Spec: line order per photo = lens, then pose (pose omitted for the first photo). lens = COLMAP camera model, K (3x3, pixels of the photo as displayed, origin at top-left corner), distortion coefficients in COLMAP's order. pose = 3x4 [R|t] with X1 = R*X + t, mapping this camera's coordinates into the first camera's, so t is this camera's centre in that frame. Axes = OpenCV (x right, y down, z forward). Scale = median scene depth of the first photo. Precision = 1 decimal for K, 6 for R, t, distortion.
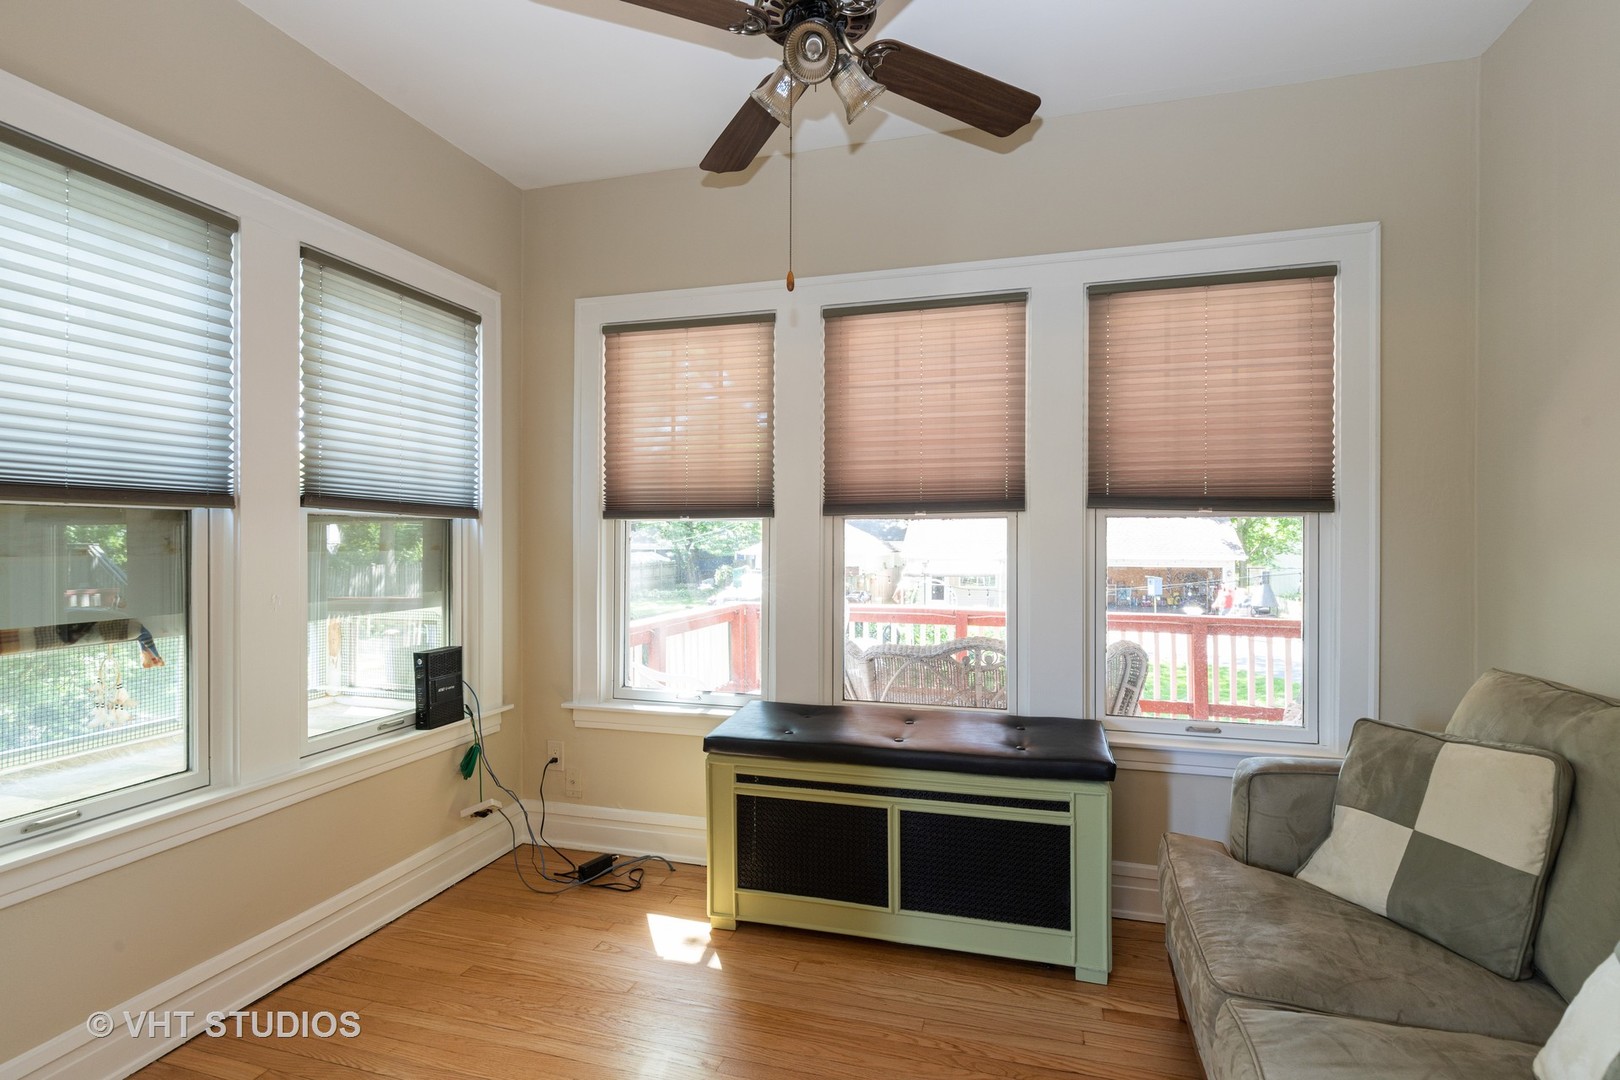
lens RADIAL K [[800.6, 0, 813.8], [0, 800.6, 536.4], [0, 0, 1]] dist [0.002604, 0.000134]
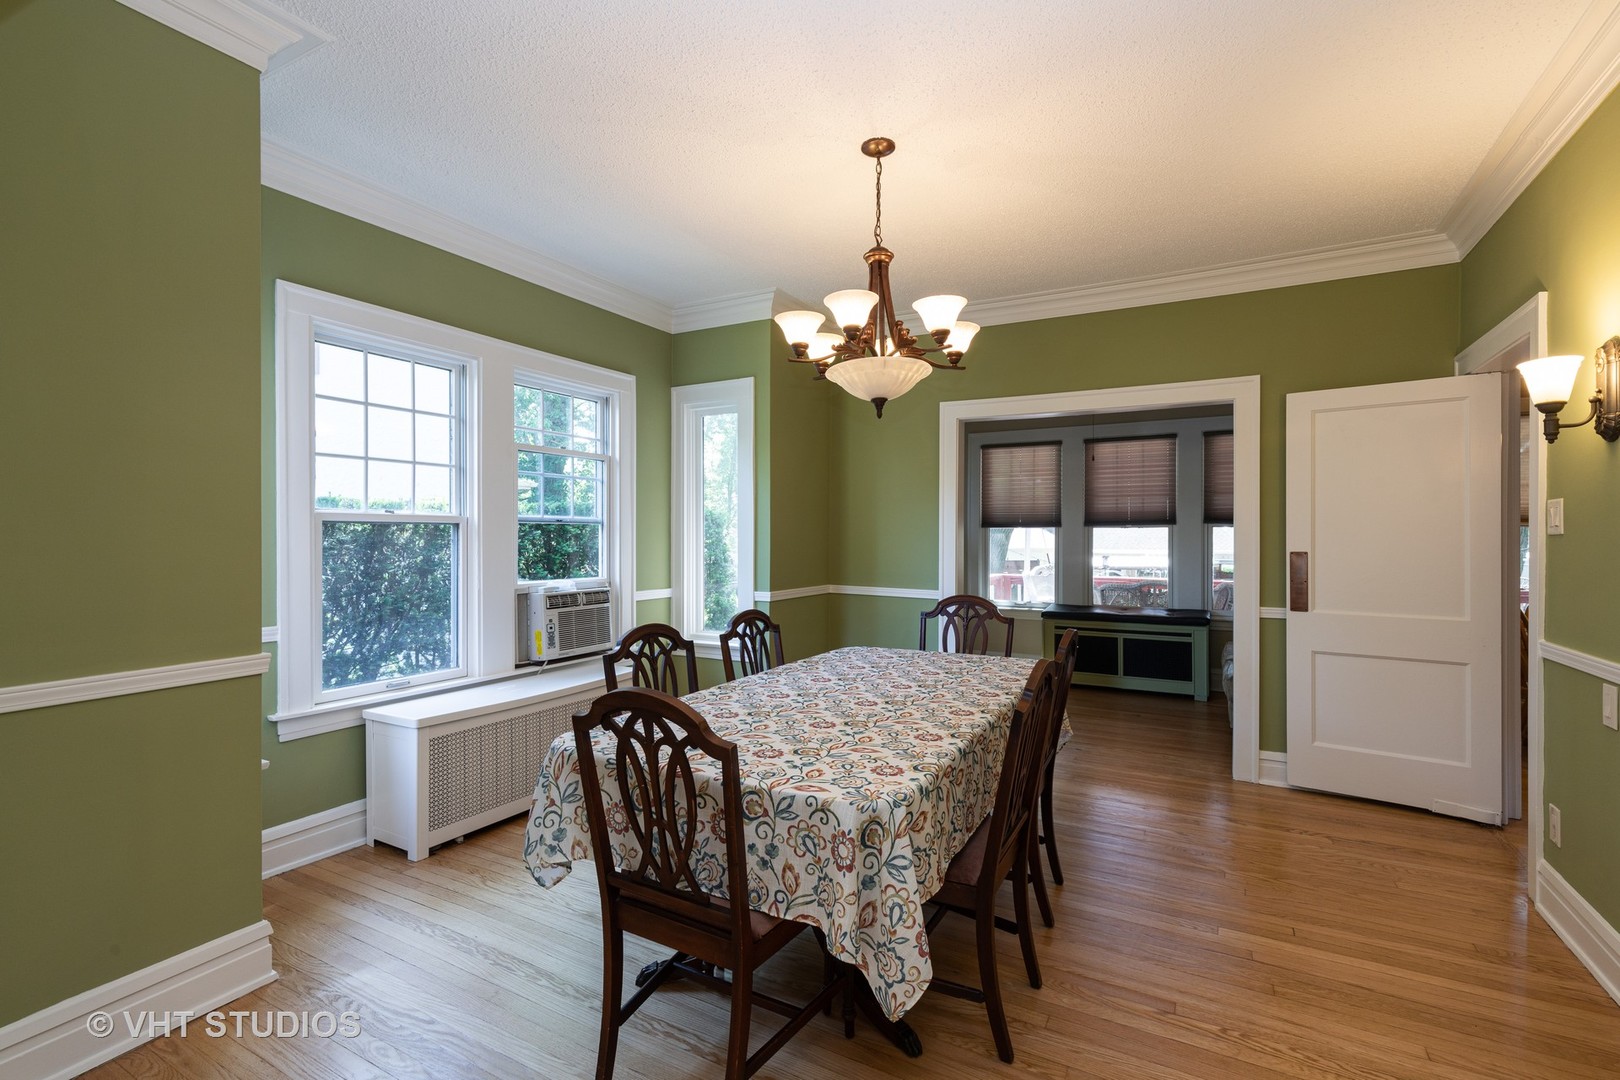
lens RADIAL K [[730.2, 0, 822.2], [0, 730.2, 535.9], [0, 0, 1]] dist [0.005148, 0.000218]
pose [[0.977620, 0.001116, -0.210377, -0.322757], [-0.002506, 0.999977, -0.006343, 0.019578], [0.210365, 0.006728, 0.977600, -1.421510]]
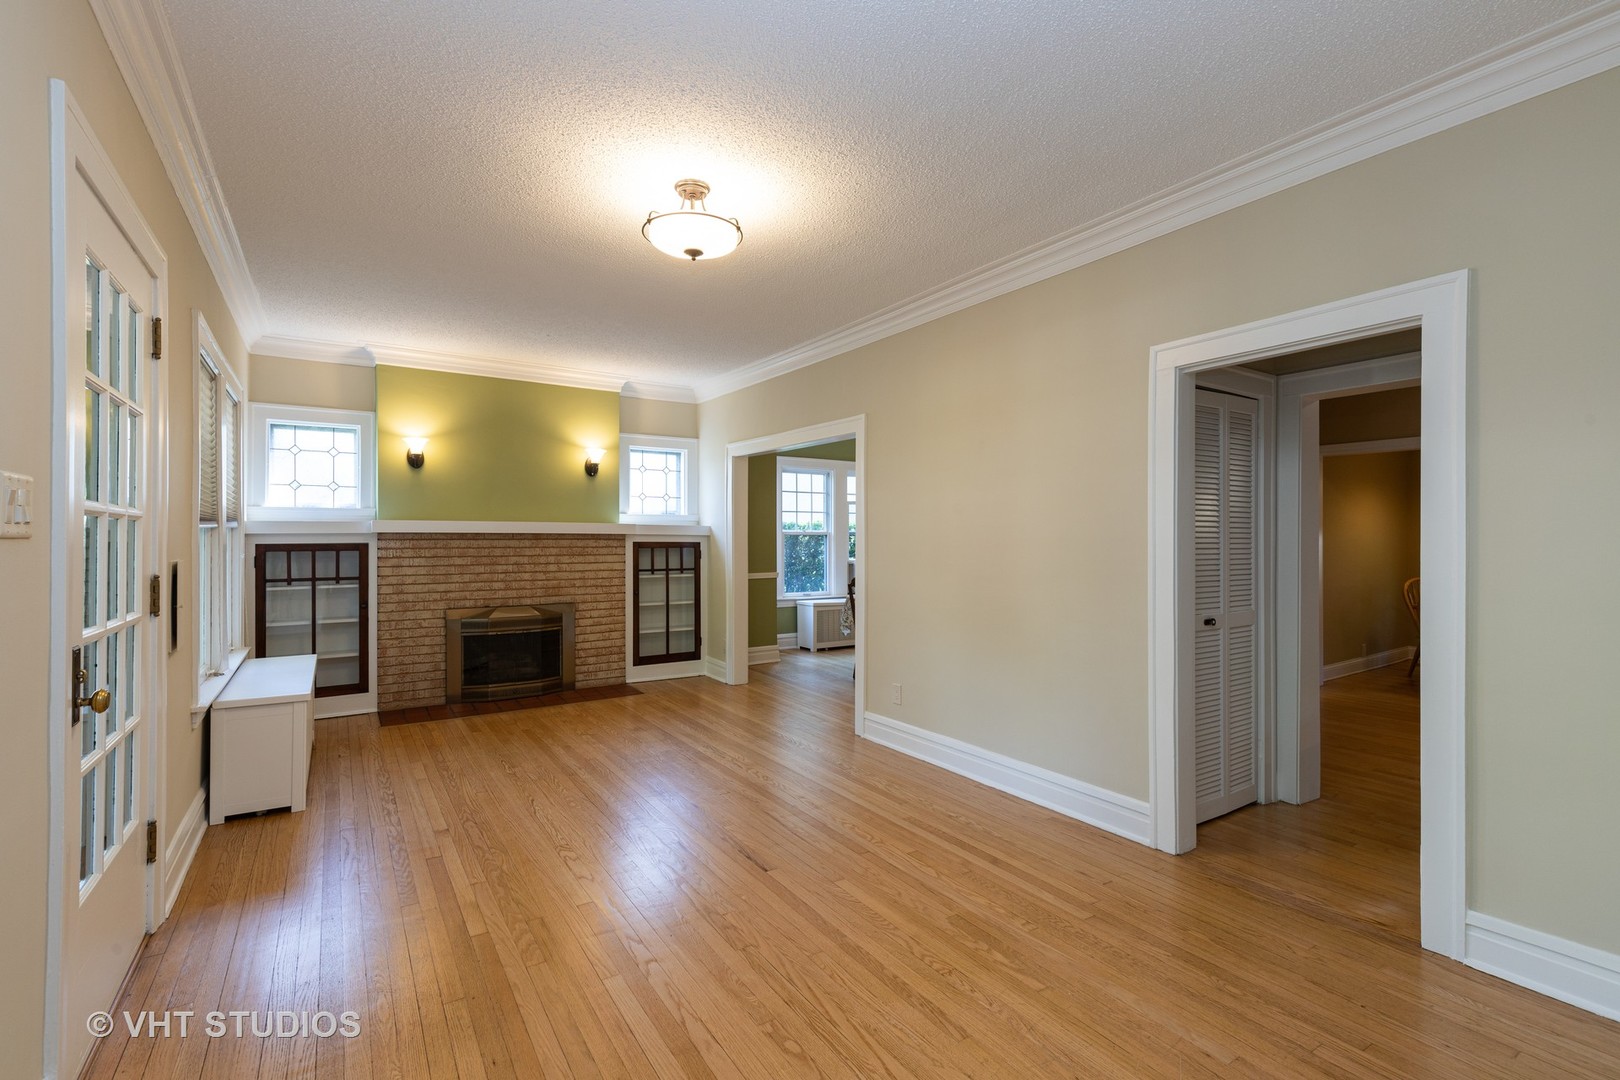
lens RADIAL K [[730.2, 0, 819.3], [0, 730.2, 536.5], [0, 0, 1]] dist [0.005148, 0.000218]
pose [[0.767222, 0.000073, -0.641382, 0.871532], [-0.005562, 0.999963, -0.006539, 0.019039], [0.641358, 0.008584, 0.767194, -2.851223]]
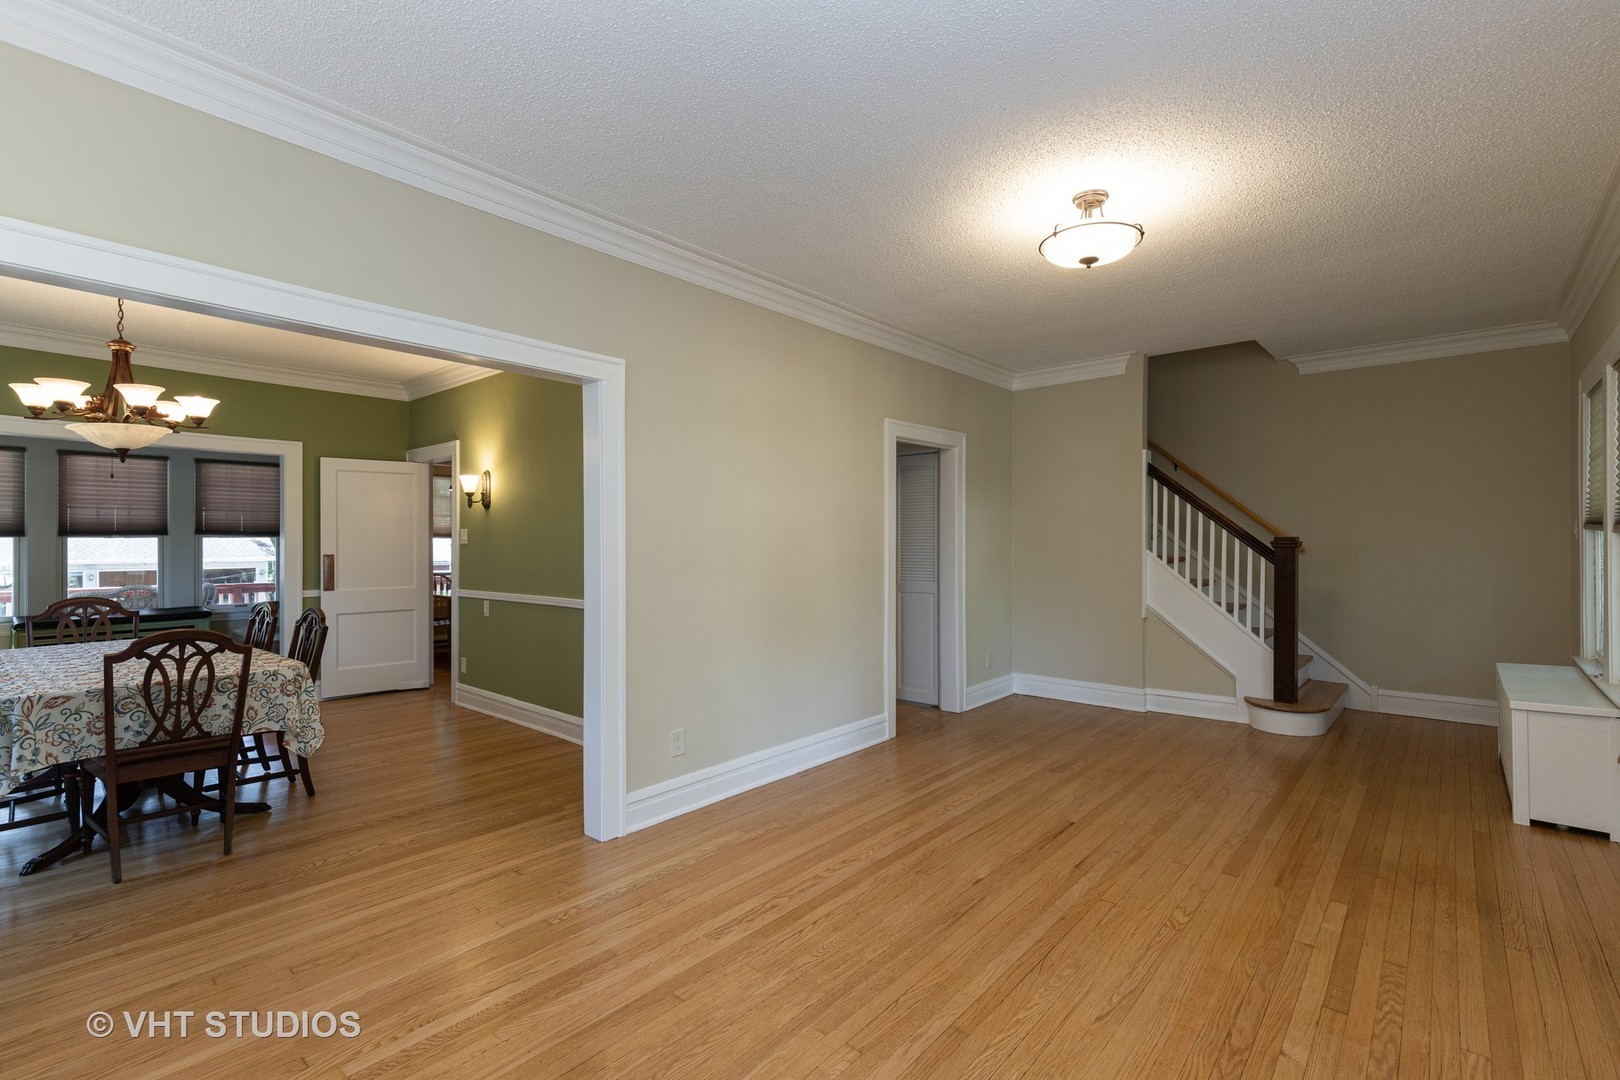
lens RADIAL K [[730.2, 0, 822.5], [0, 730.2, 540.2], [0, 0, 1]] dist [0.005148, 0.000218]
pose [[0.406547, 0.000243, 0.913630, -1.183913], [0.008773, 0.999953, -0.004169, 0.016442], [-0.913588, 0.009710, 0.406525, -2.203729]]
